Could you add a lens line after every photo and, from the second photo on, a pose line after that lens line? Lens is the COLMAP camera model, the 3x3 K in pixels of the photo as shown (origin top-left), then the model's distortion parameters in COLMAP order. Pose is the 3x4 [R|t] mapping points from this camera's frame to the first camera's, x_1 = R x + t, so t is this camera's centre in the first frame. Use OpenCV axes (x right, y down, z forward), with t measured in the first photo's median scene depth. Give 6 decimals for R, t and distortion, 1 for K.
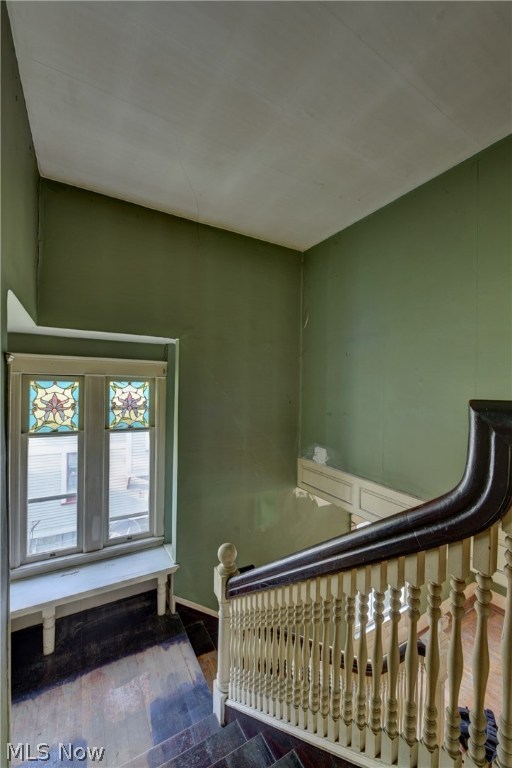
lens RADIAL K [[302.8, 0, 256.4], [0, 302.8, 386.8], [0, 0, 1]] dist [-0.003827, -0.001856]
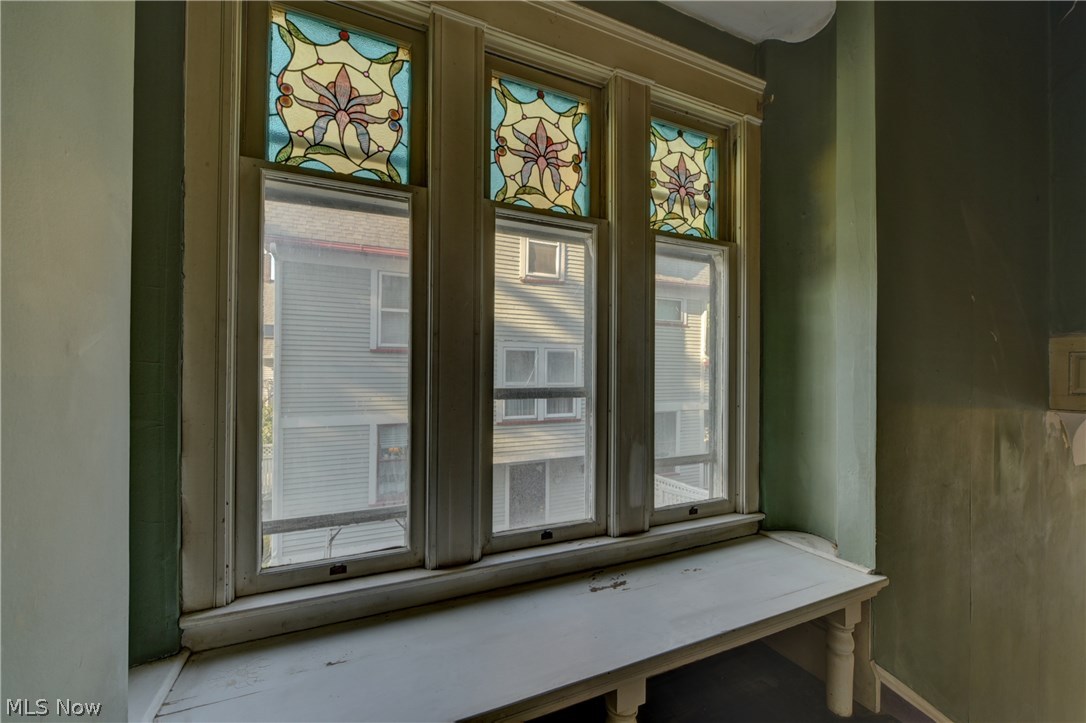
lens RADIAL K [[428.1, 0, 538.6], [0, 428.1, 364.7], [0, 0, 1]] dist [-0.003827, -0.001856]
pose [[0.995269, -0.008236, -0.096809, -0.609341], [0.005882, 0.999681, -0.024575, 0.345995], [0.096981, 0.023890, 0.995000, 0.449204]]
